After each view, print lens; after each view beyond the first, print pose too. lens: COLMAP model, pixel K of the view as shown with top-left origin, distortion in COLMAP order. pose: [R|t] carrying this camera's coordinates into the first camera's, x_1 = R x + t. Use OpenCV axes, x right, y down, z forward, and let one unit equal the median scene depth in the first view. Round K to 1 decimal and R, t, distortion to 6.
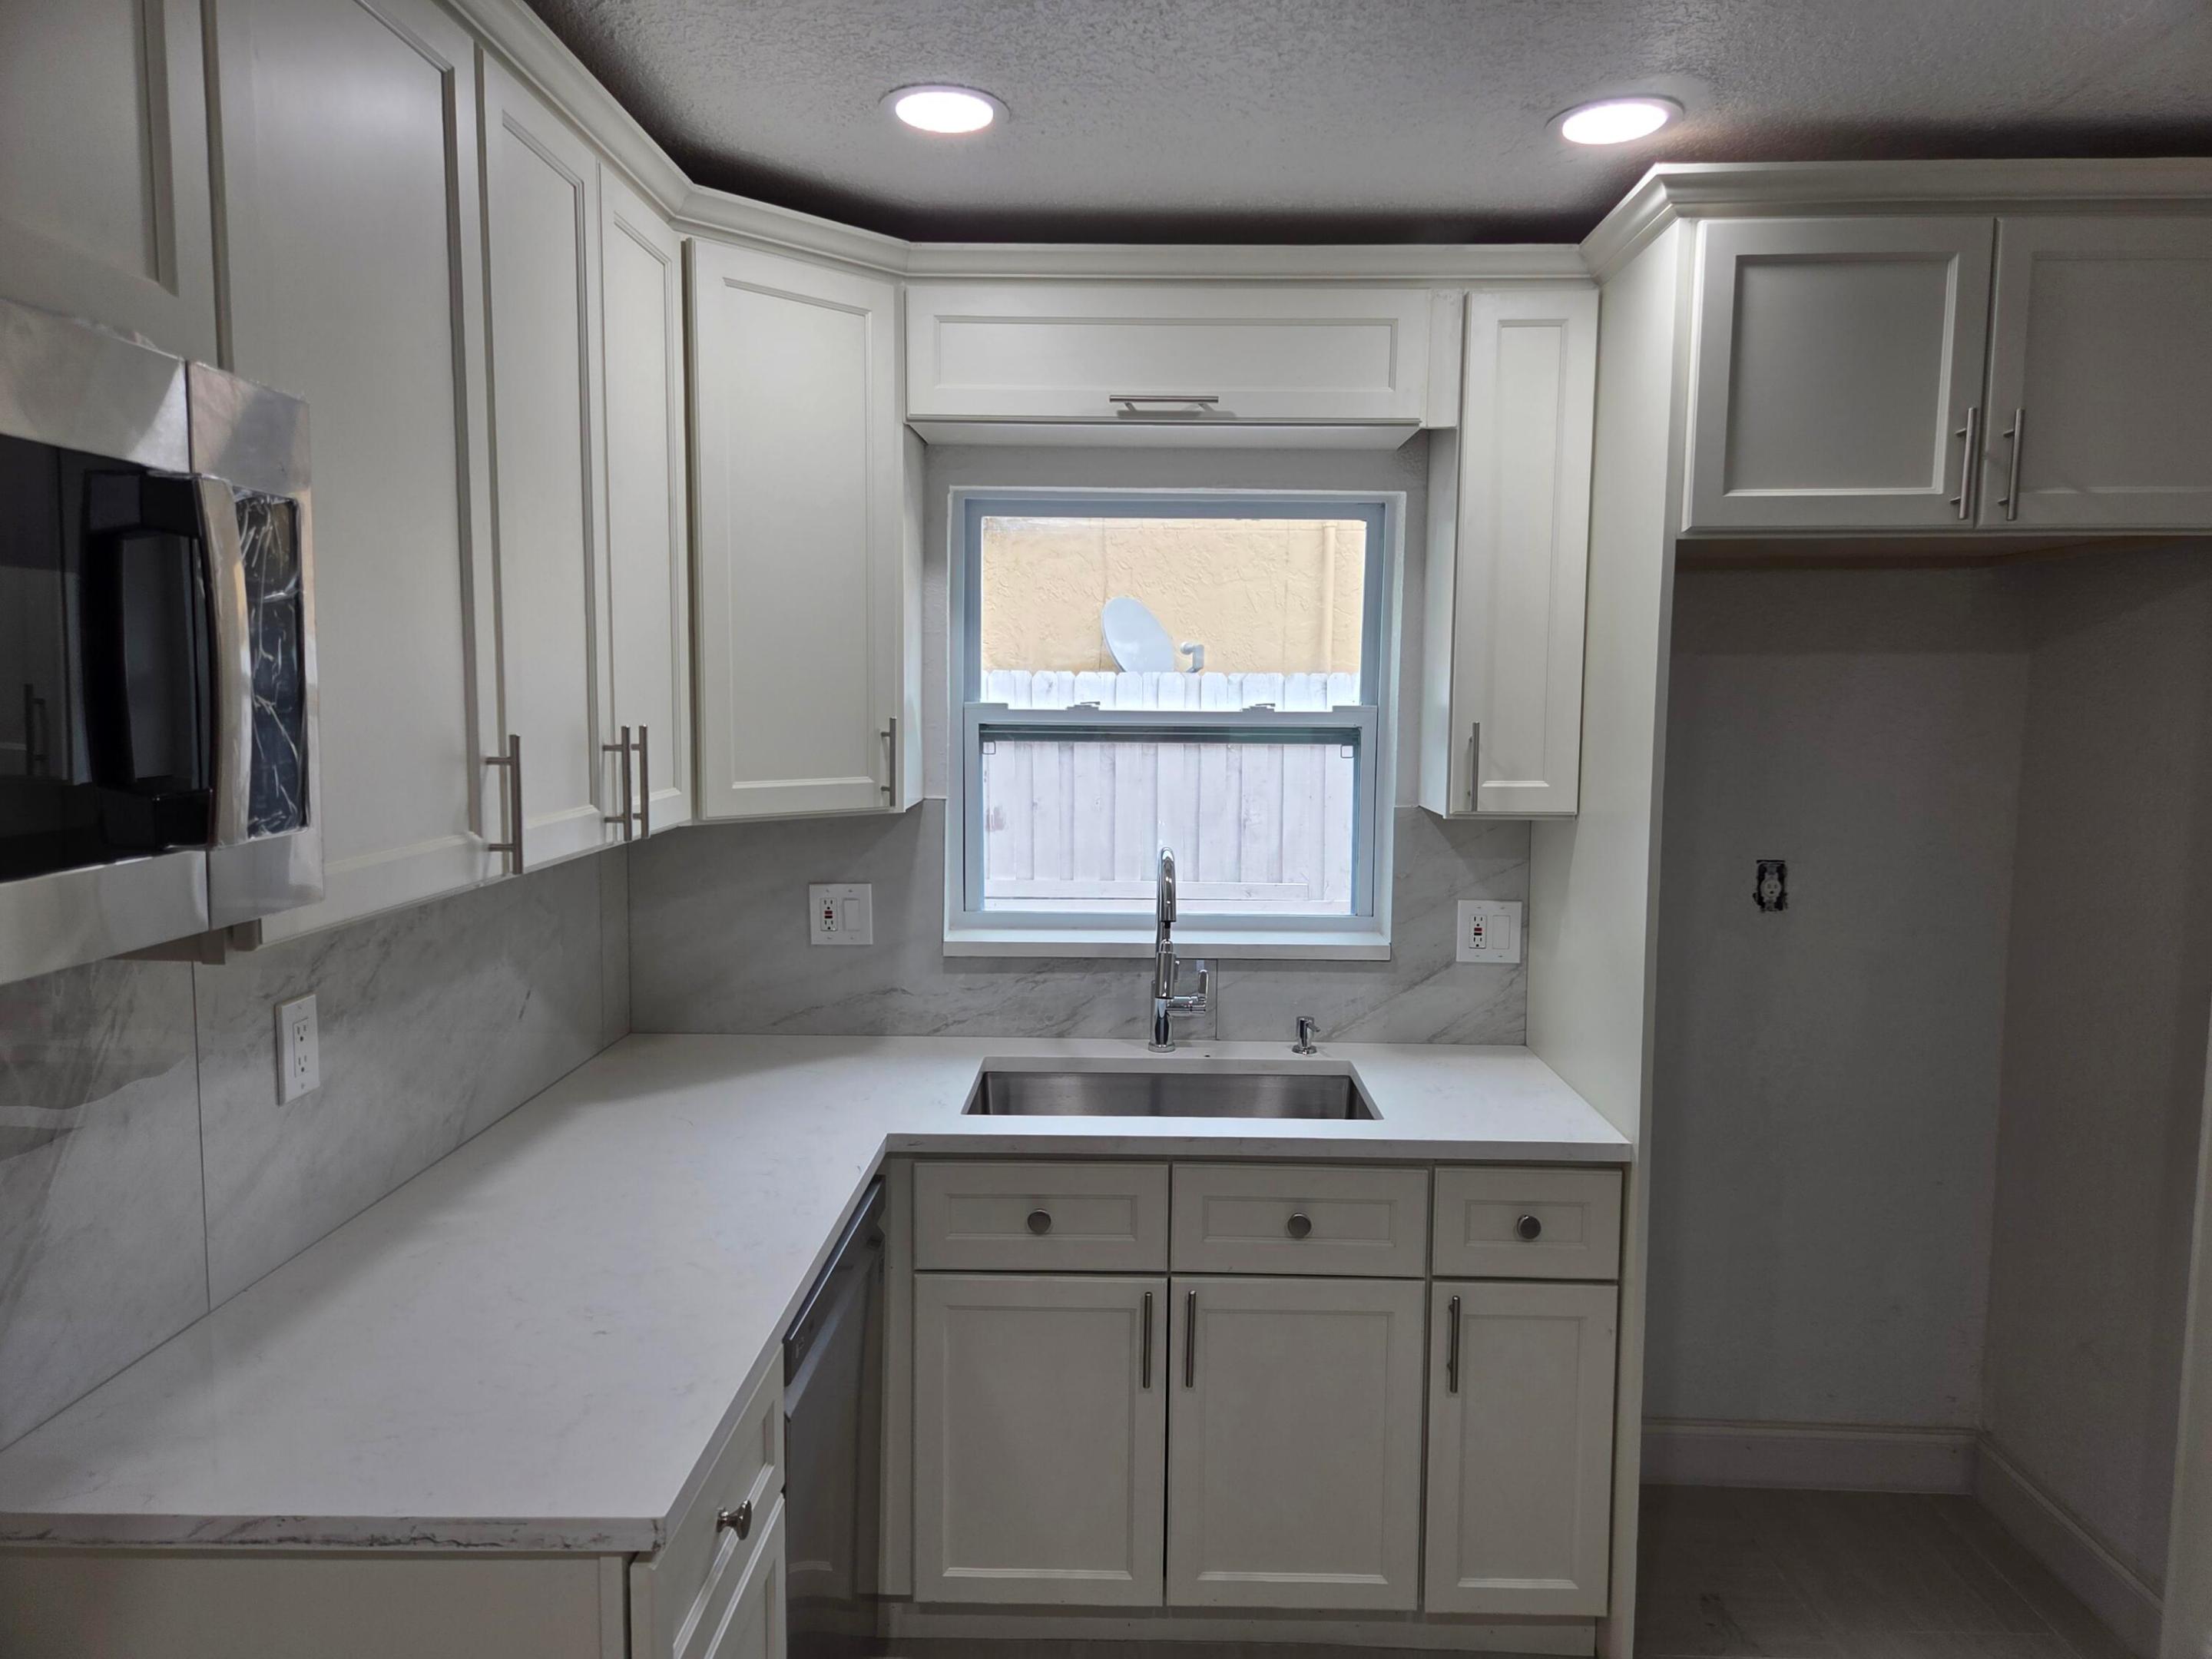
lens RADIAL K [[1472.1, 0, 1119.6], [0, 1472.1, 835.5], [0, 0, 1]] dist [0.071229, -0.055062]
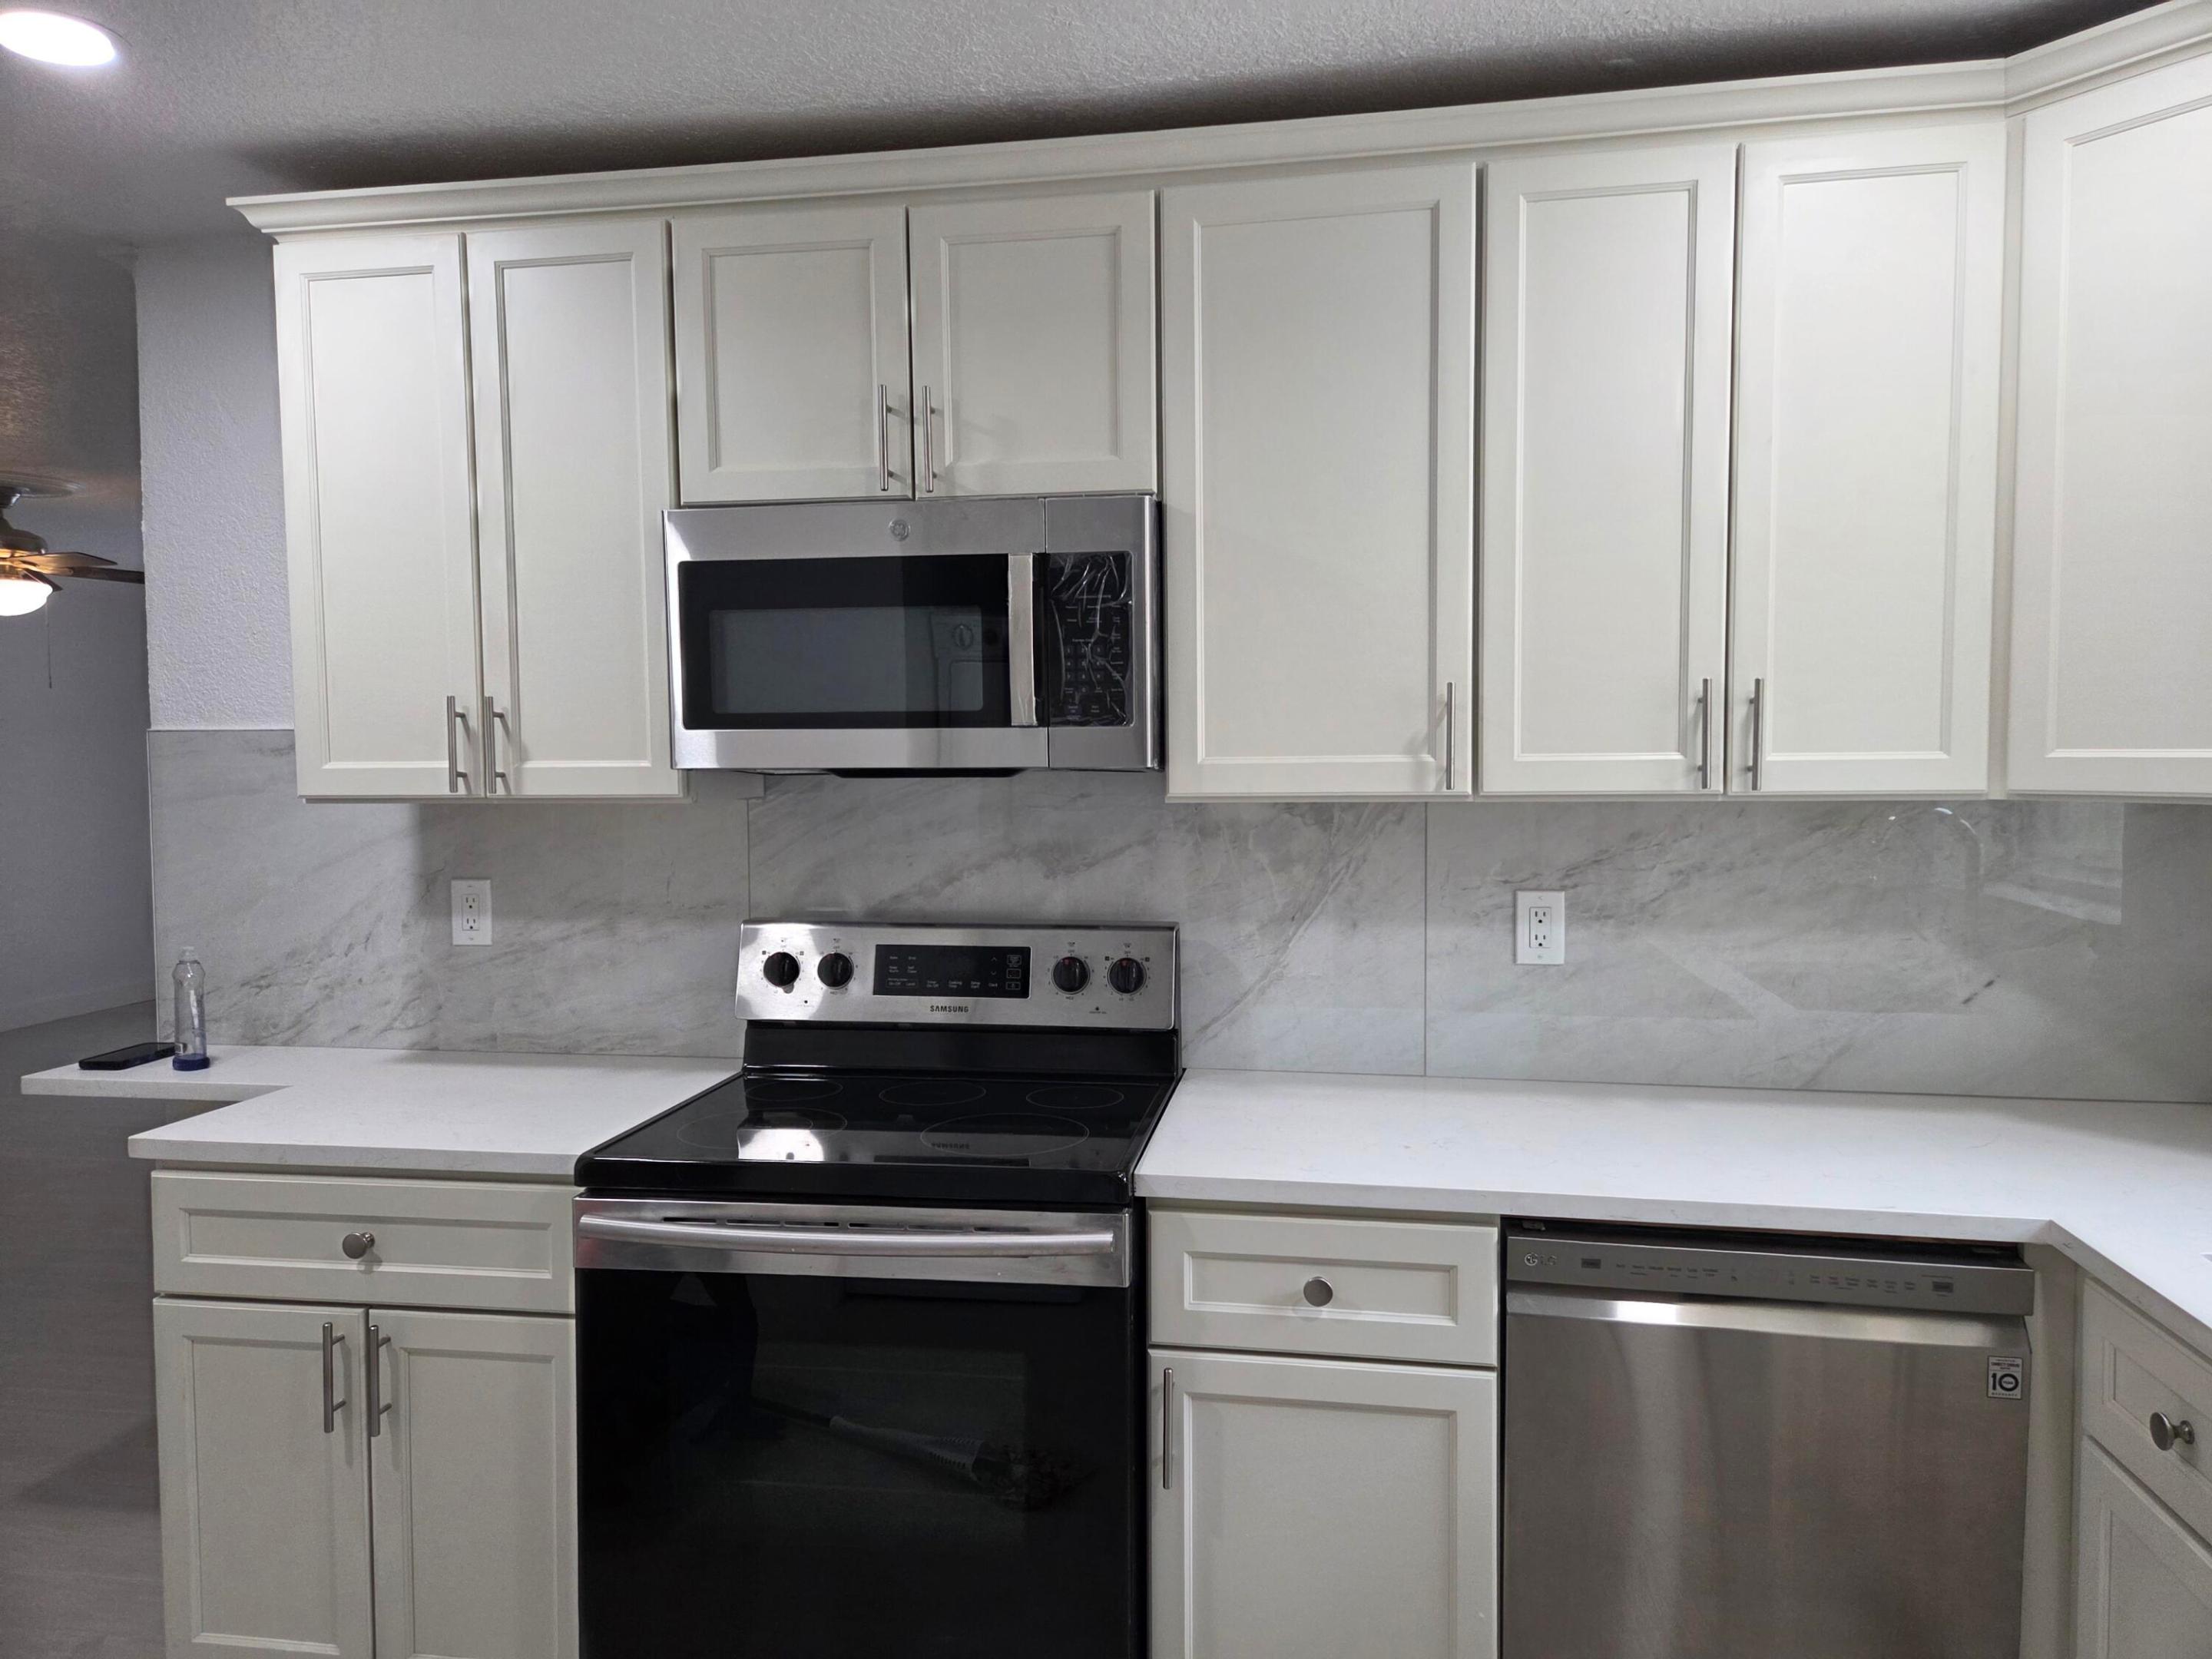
lens RADIAL K [[1472.1, 0, 1129.4], [0, 1472.1, 826.3], [0, 0, 1]] dist [0.071229, -0.055062]
pose [[-0.130907, 0.044373, -0.990401, 0.776217], [-0.096276, 0.993707, 0.057246, 0.009376], [0.986709, 0.102846, -0.125812, 0.752623]]
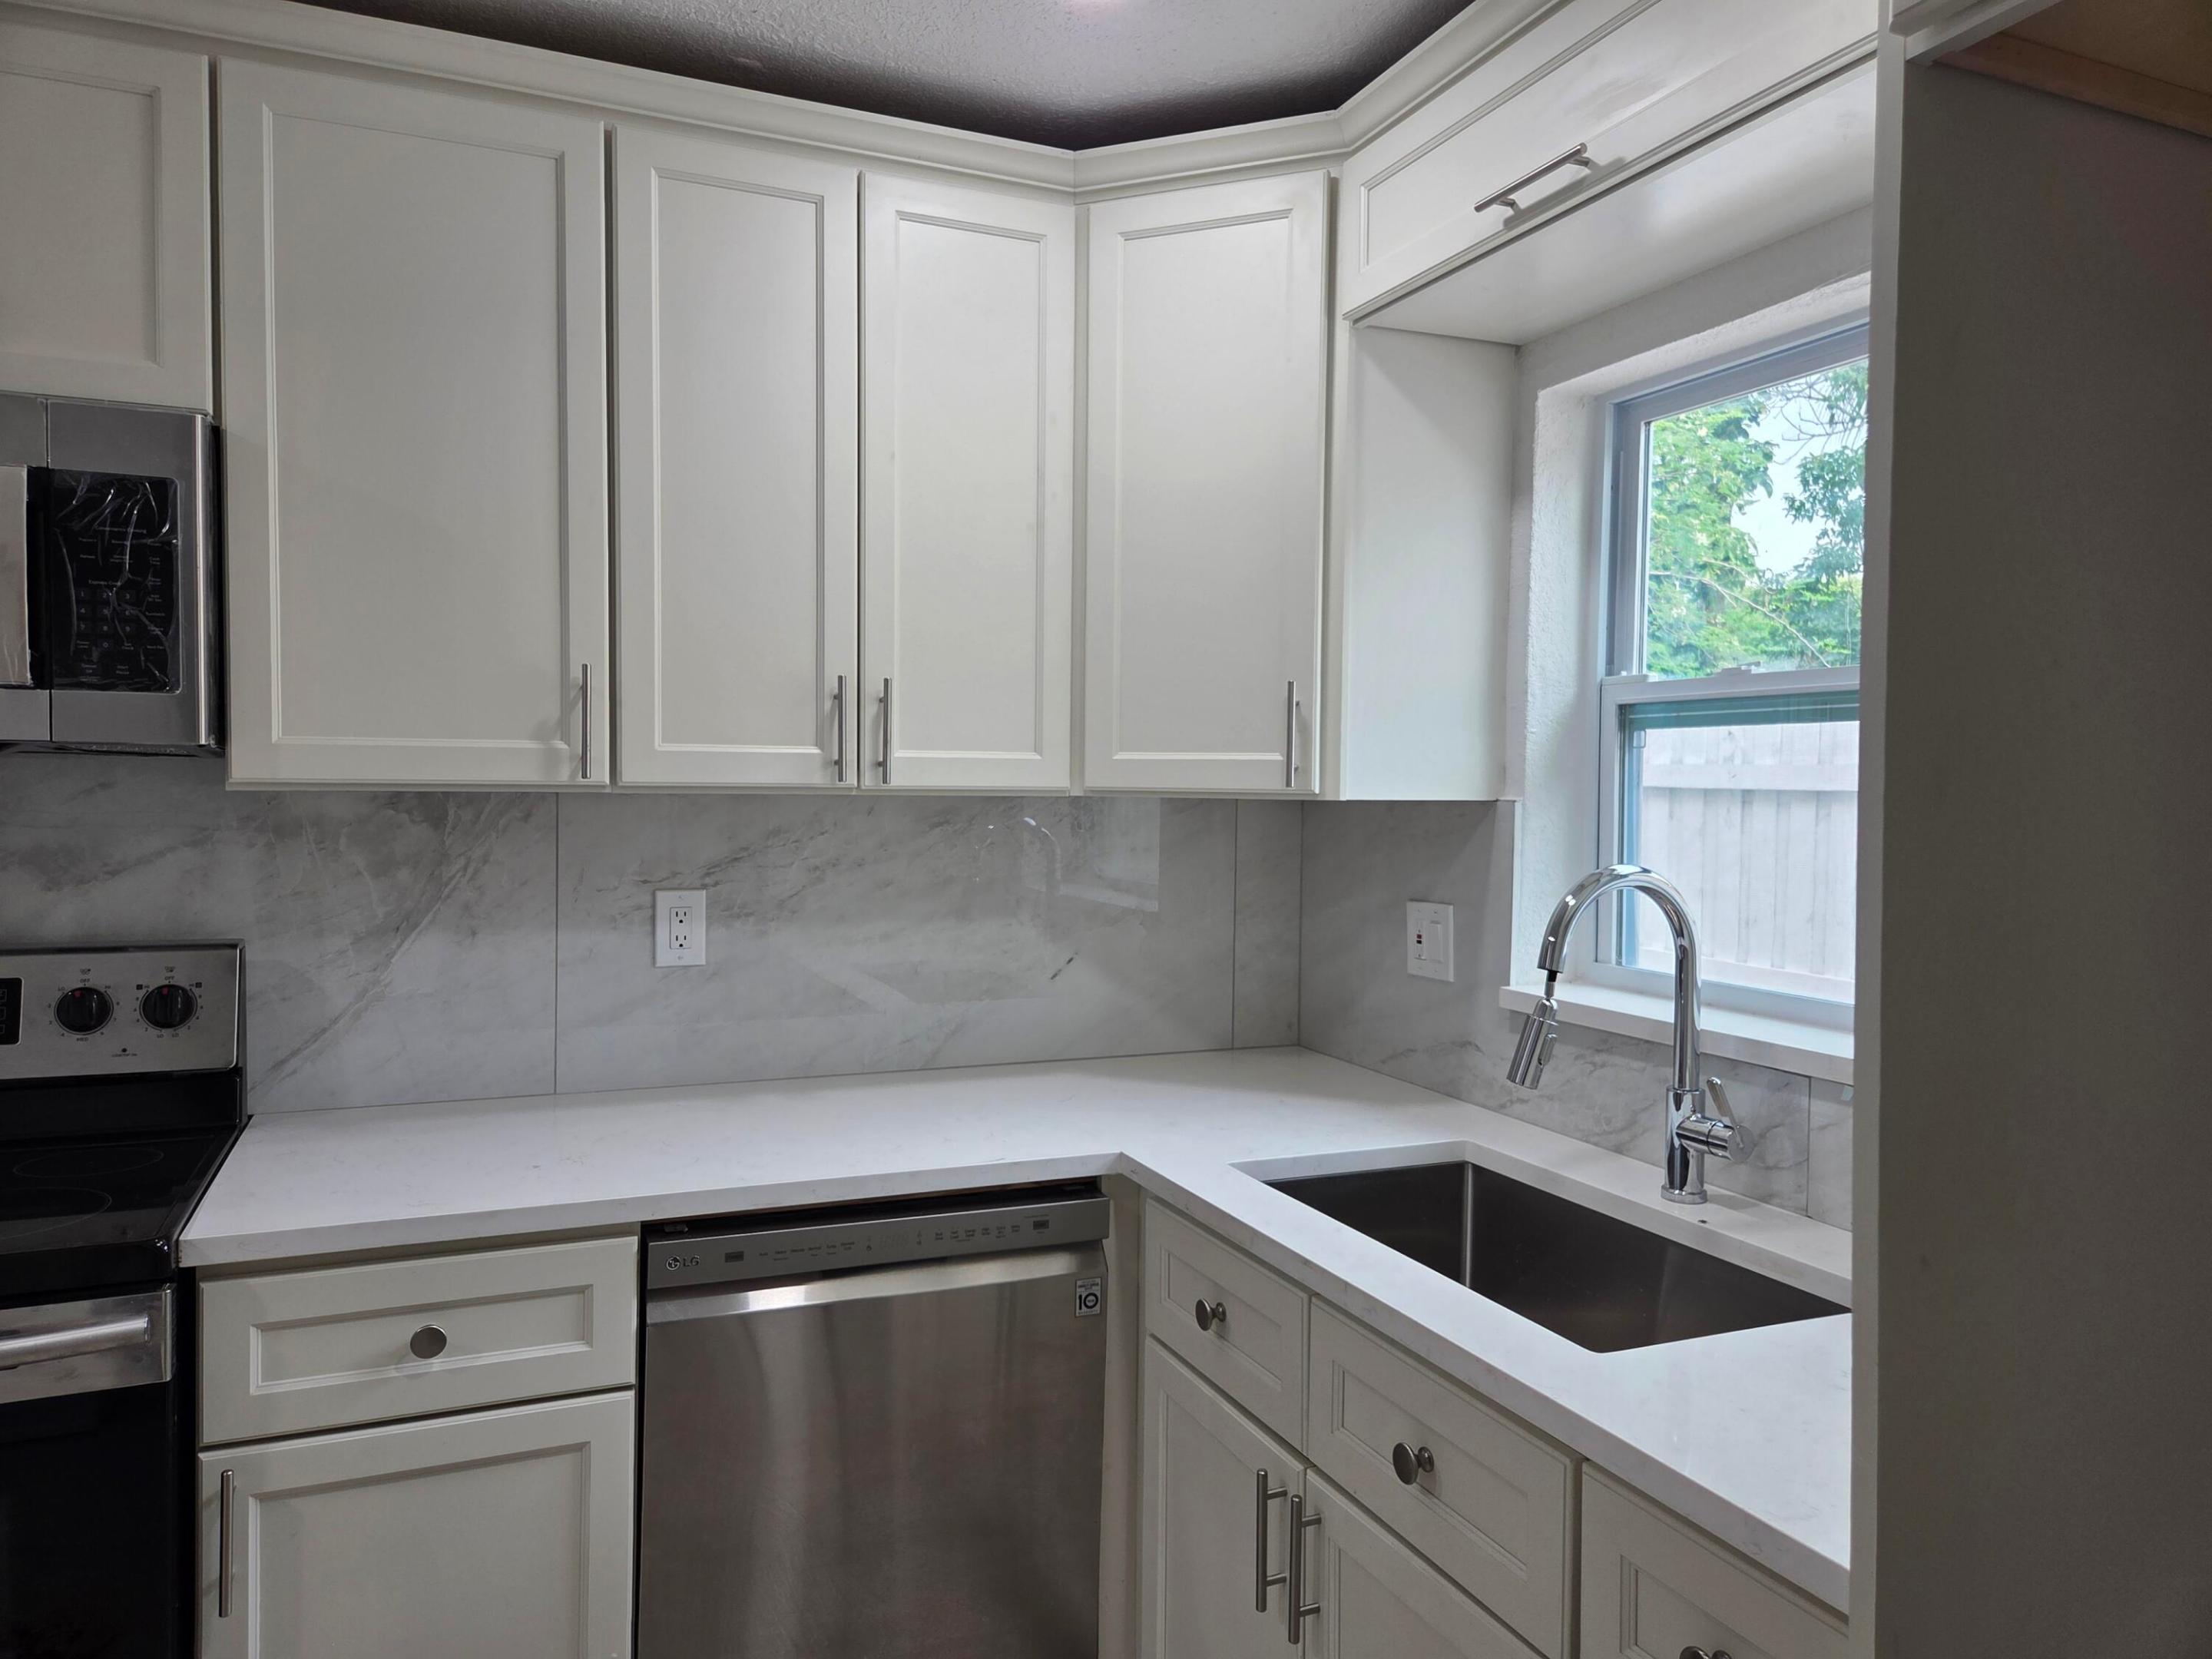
lens RADIAL K [[1472.1, 0, 1100.9], [0, 1472.1, 825.8], [0, 0, 1]] dist [0.071229, -0.055062]
pose [[0.411392, 0.021350, -0.911208, 0.747767], [-0.102056, 0.994518, -0.022775, 0.041752], [0.905727, 0.102364, 0.411316, 0.749905]]
